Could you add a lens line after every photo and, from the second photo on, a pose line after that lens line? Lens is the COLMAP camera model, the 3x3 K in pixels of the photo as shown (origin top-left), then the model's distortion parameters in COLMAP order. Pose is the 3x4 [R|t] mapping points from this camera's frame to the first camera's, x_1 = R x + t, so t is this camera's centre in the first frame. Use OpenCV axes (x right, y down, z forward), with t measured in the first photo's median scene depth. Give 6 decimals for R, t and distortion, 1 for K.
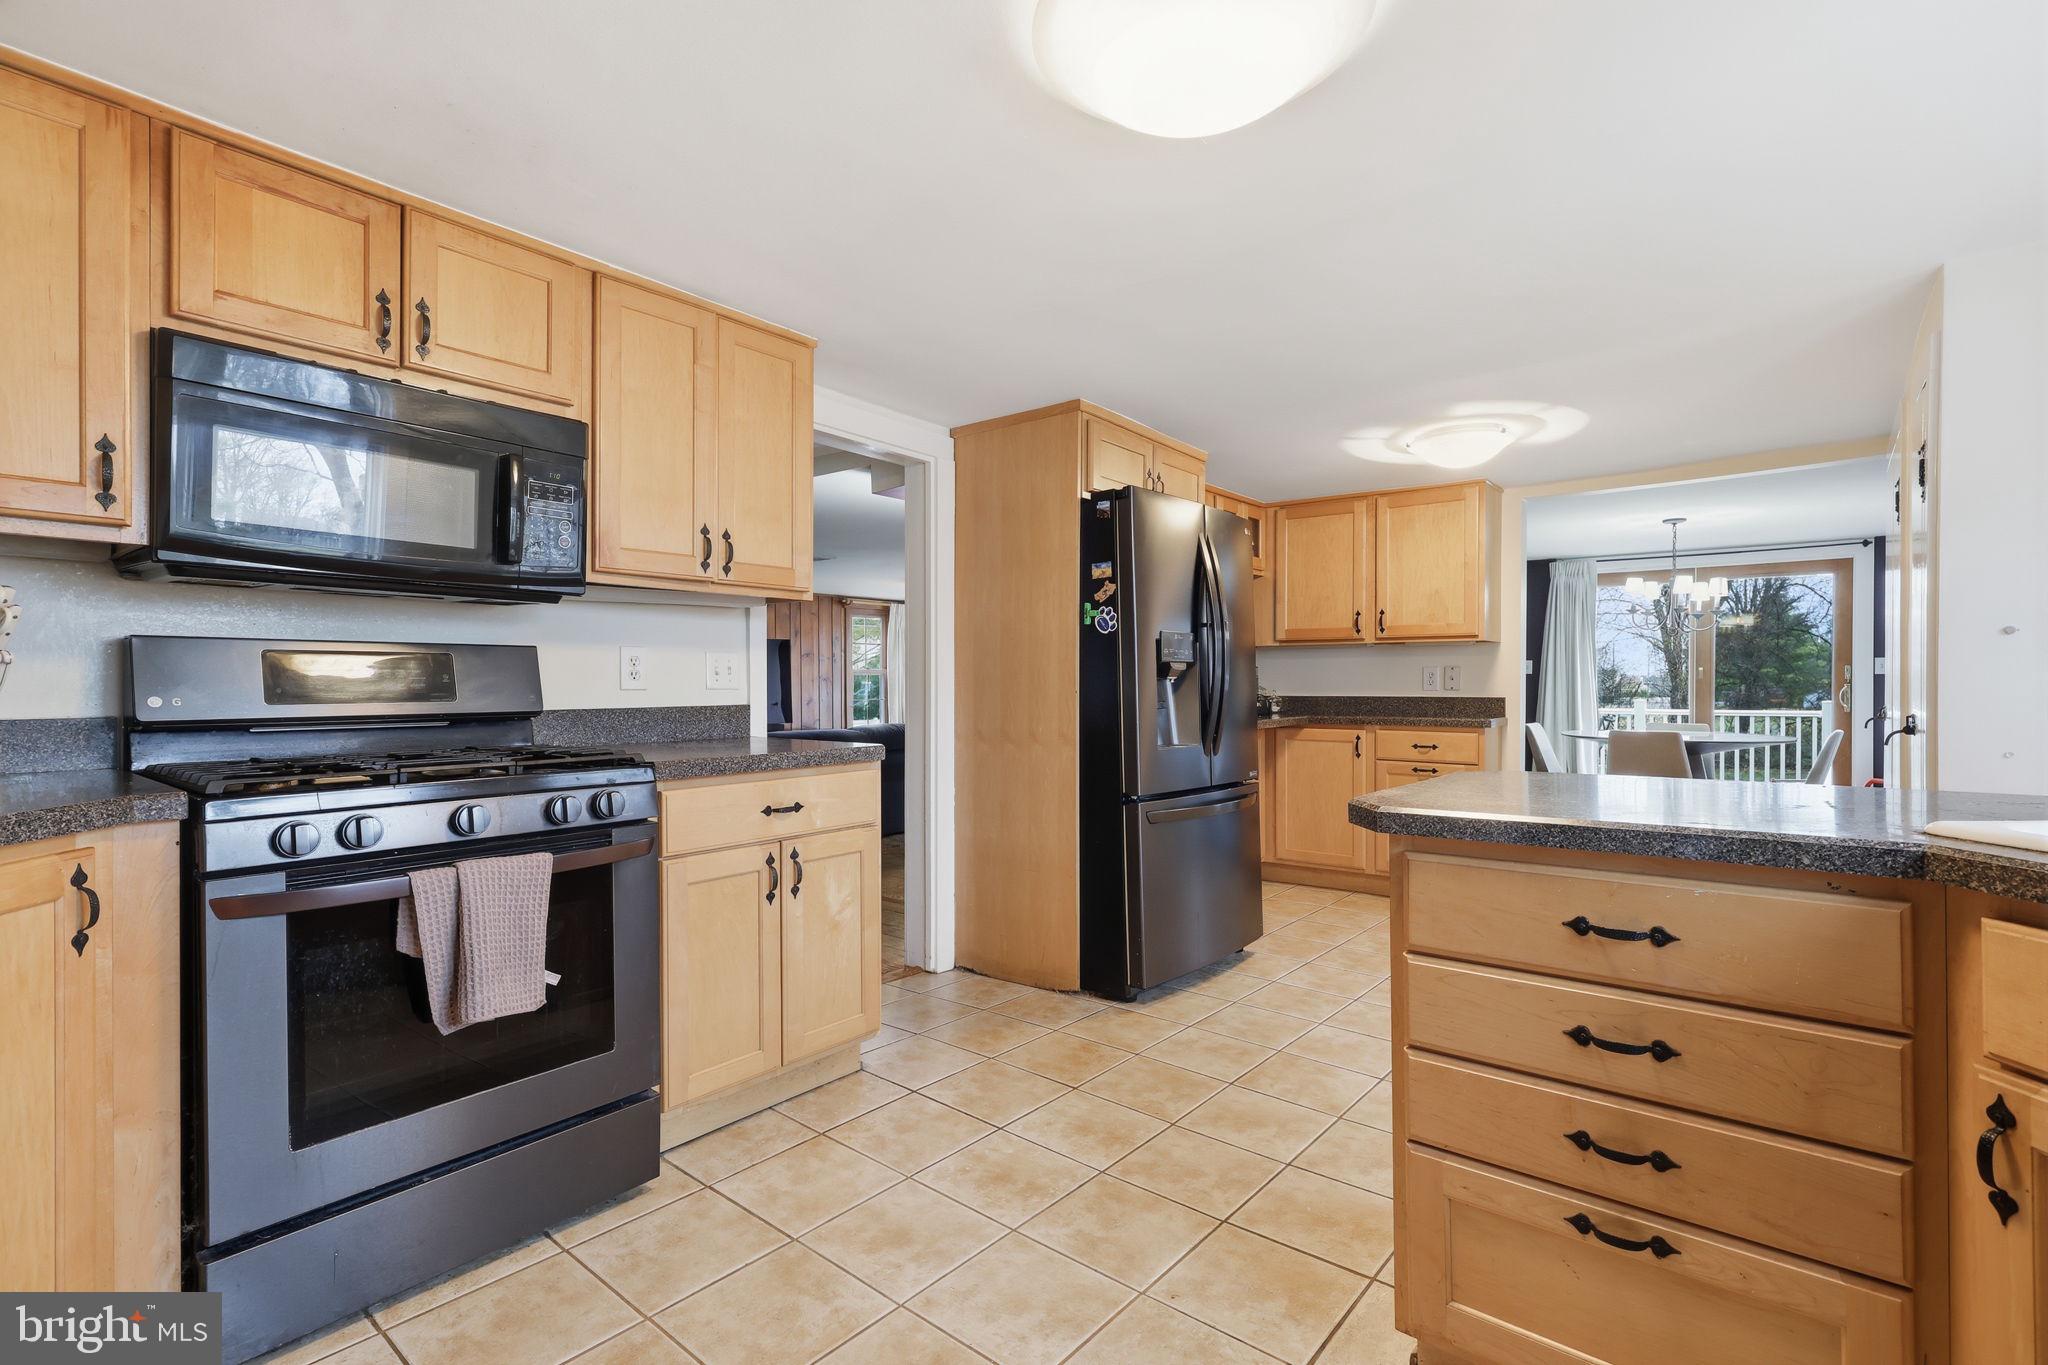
lens RADIAL K [[961.5, 0, 1060.3], [0, 961.5, 686.4], [0, 0, 1]] dist [0.028769, 0.000037]
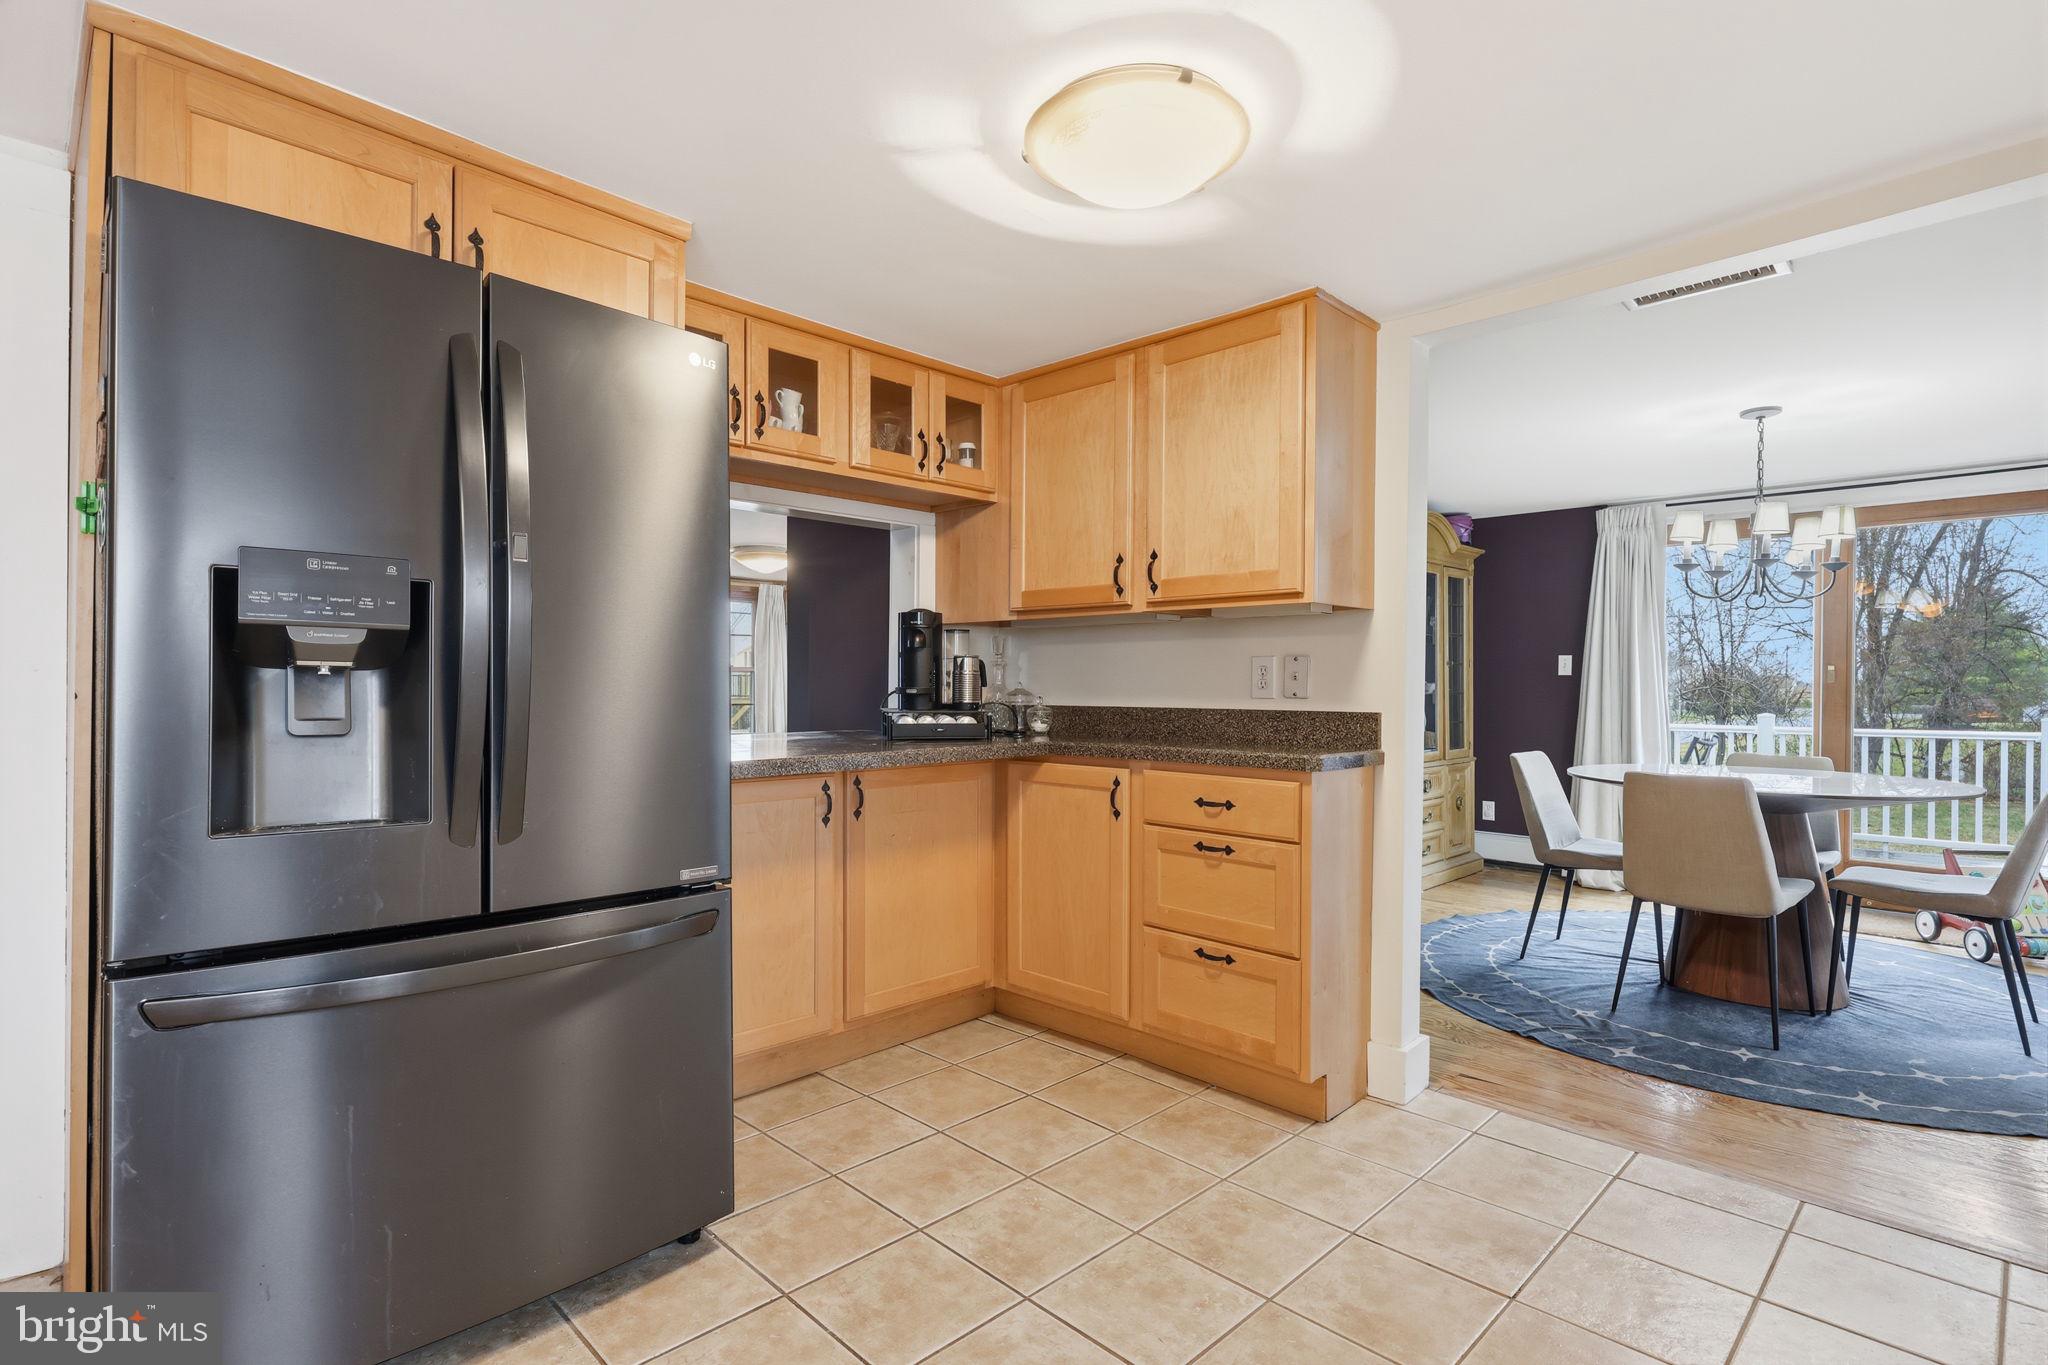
lens RADIAL K [[1013.9, 0, 1032.4], [0, 1013.9, 685.1], [0, 0, 1]] dist [0.011081, -0.000201]
pose [[0.992901, 0.007960, -0.118675, 0.327346], [-0.008459, 0.999957, -0.003707, -0.000284], [0.118640, 0.004685, 0.992926, 0.410042]]
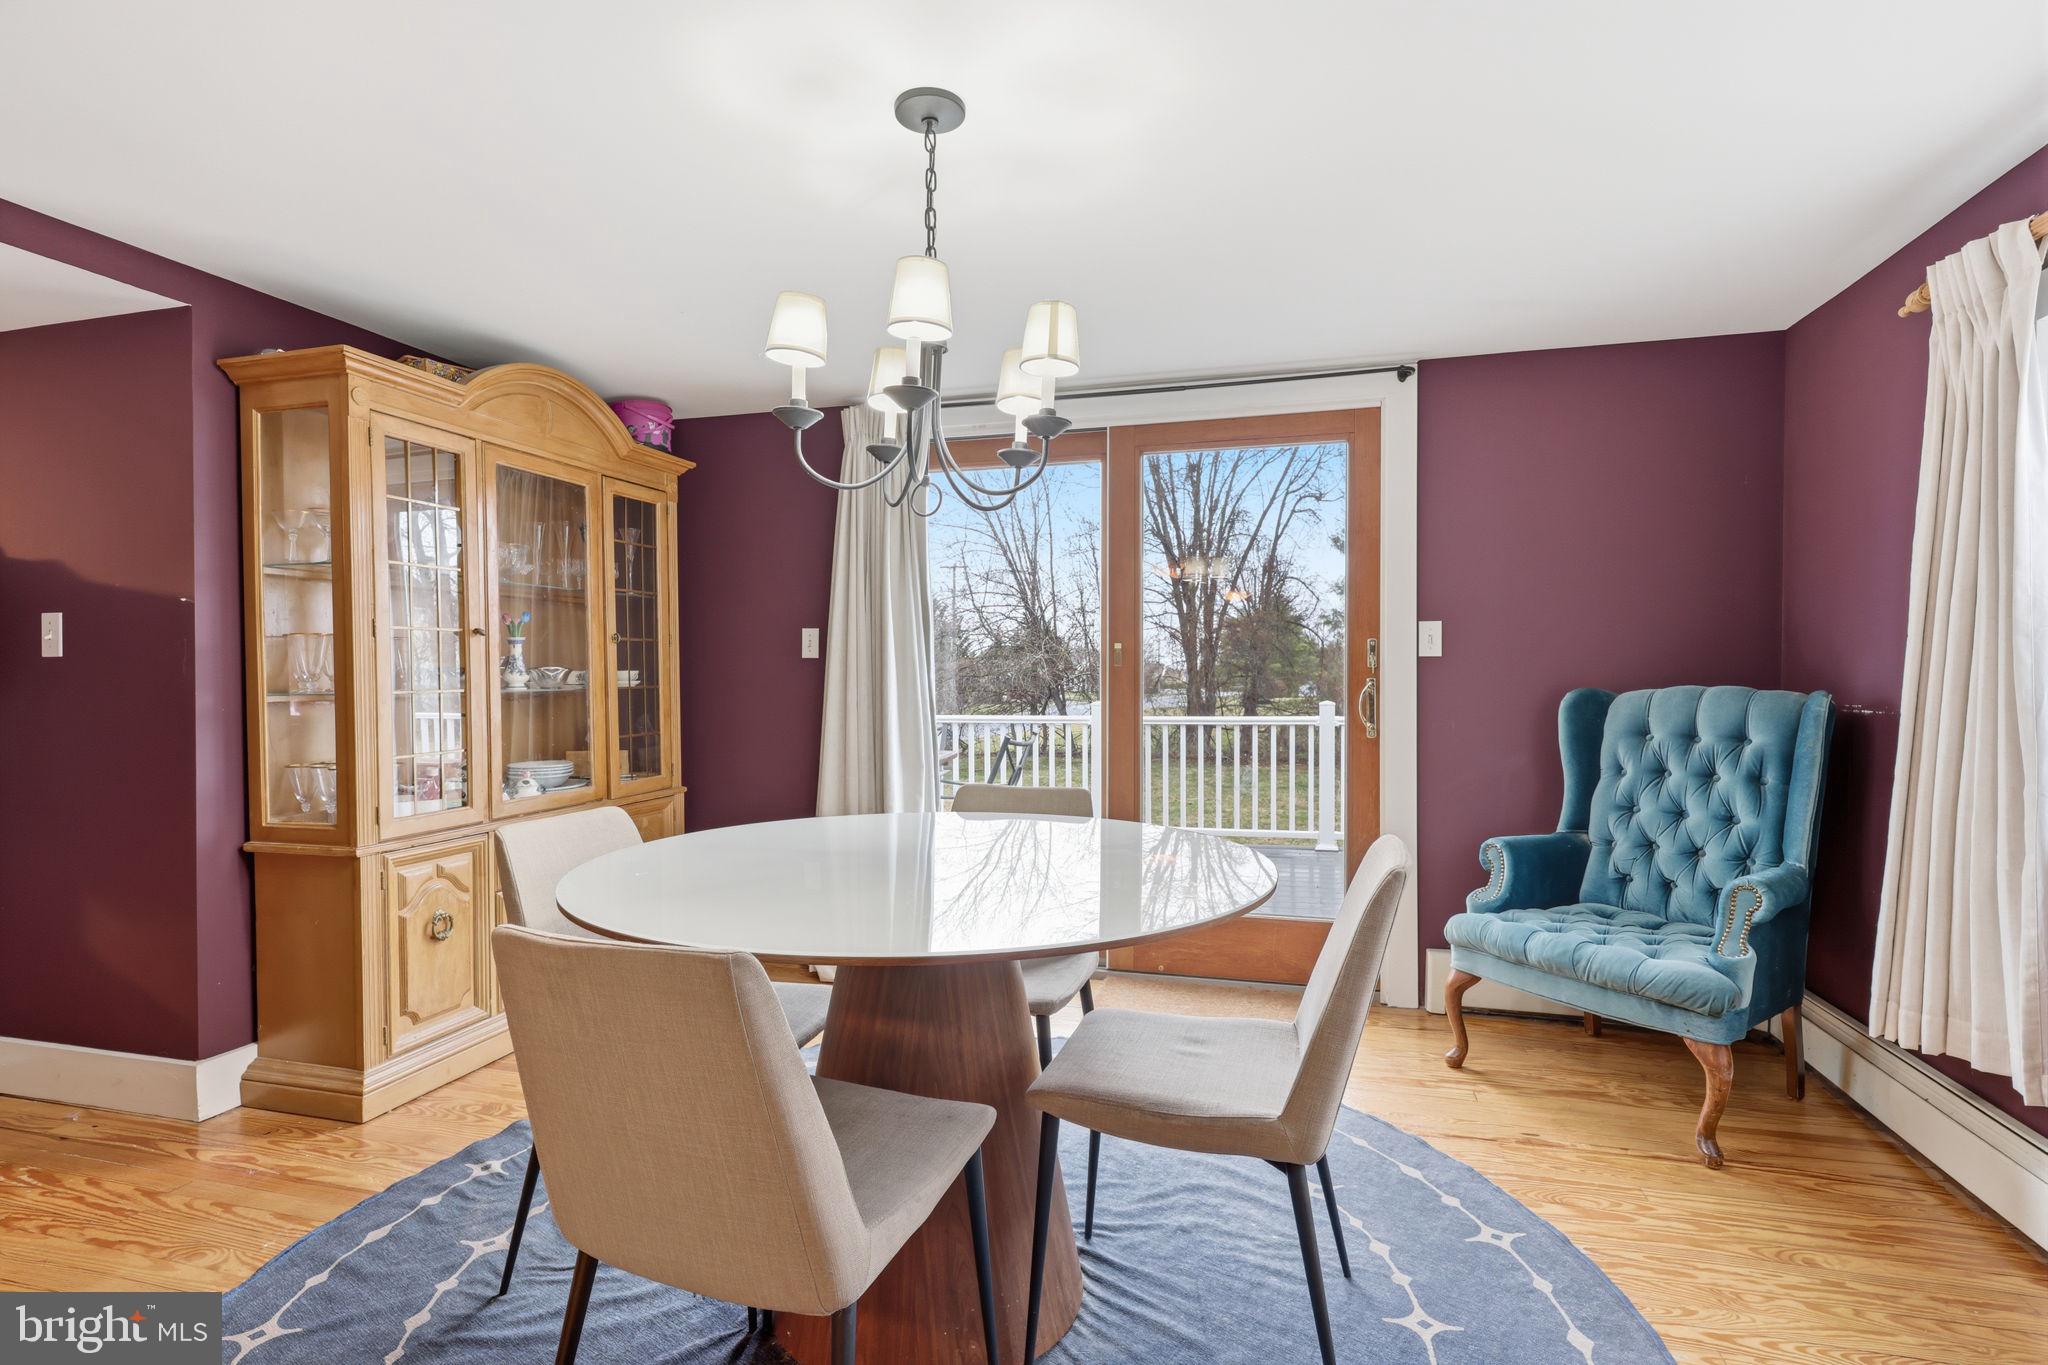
lens RADIAL K [[1013.9, 0, 1032.4], [0, 1013.9, 685.1], [0, 0, 1]] dist [0.011081, -0.000201]
pose [[0.923808, -0.006350, 0.382803, 0.686466], [0.004725, 0.999975, 0.005185, -0.003836], [-0.382826, -0.002981, 0.923815, 0.900000]]
